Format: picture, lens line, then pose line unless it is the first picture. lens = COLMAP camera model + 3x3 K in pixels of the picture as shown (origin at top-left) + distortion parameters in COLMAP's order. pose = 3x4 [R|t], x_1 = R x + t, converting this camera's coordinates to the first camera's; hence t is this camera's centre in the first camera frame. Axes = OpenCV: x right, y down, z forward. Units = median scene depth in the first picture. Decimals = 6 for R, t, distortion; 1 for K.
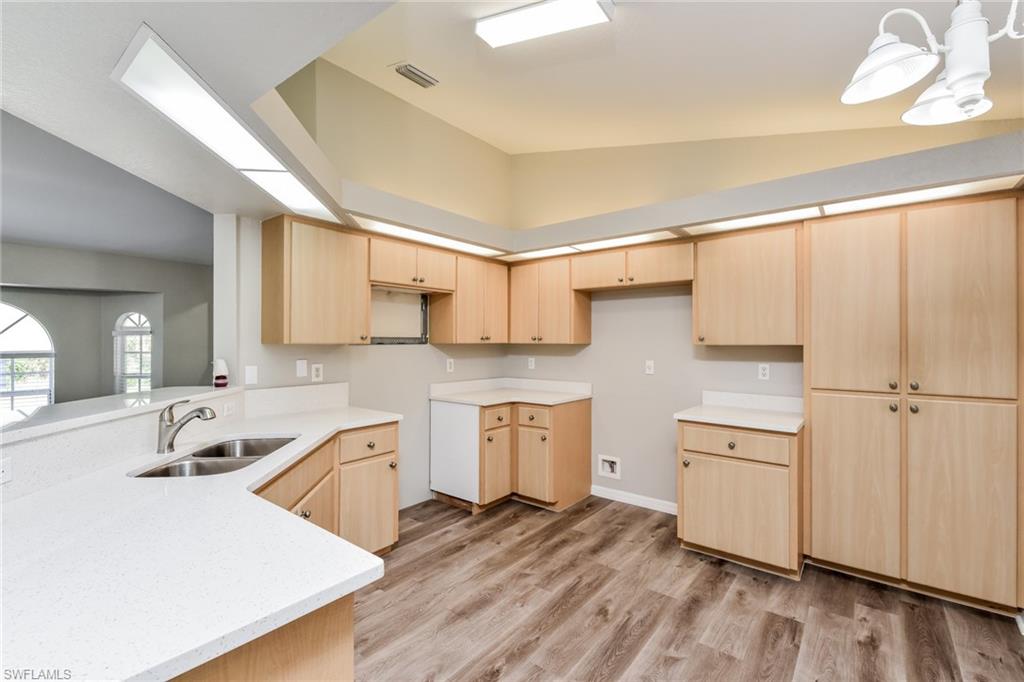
lens RADIAL K [[446.5, 0, 514.1], [0, 446.5, 337.7], [0, 0, 1]] dist [0.012837, -0.000137]
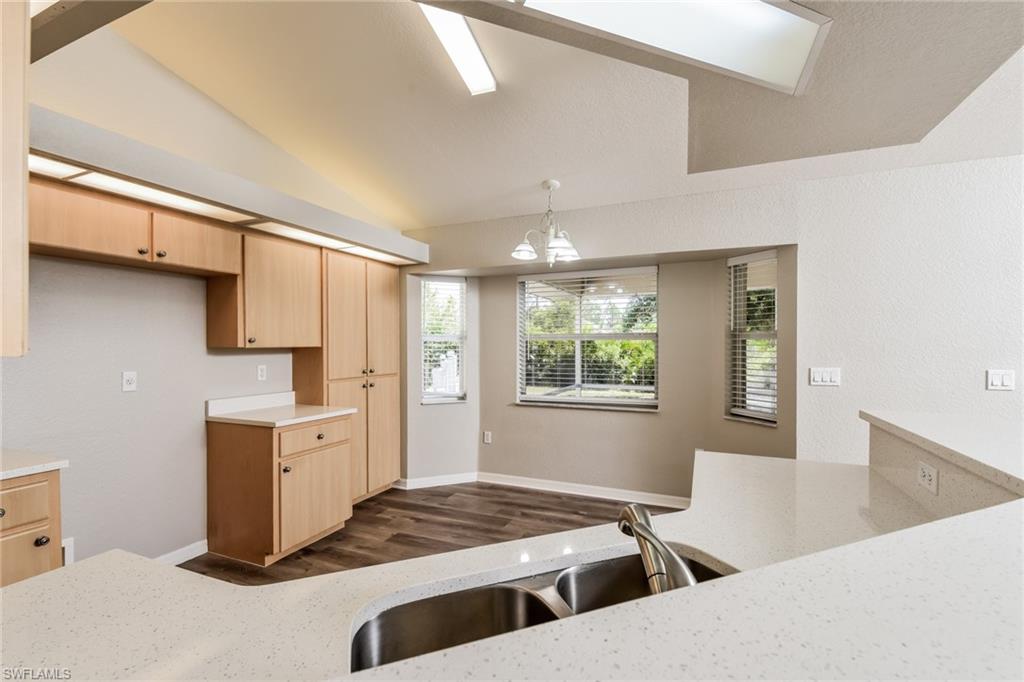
lens RADIAL K [[446.5, 0, 514.5], [0, 446.5, 346.6], [0, 0, 1]] dist [0.012837, -0.000137]
pose [[-0.253149, -0.004462, 0.967417, -0.801000], [-0.005151, 0.999981, 0.003265, 0.011091], [-0.967414, -0.004156, -0.253168, 0.914207]]
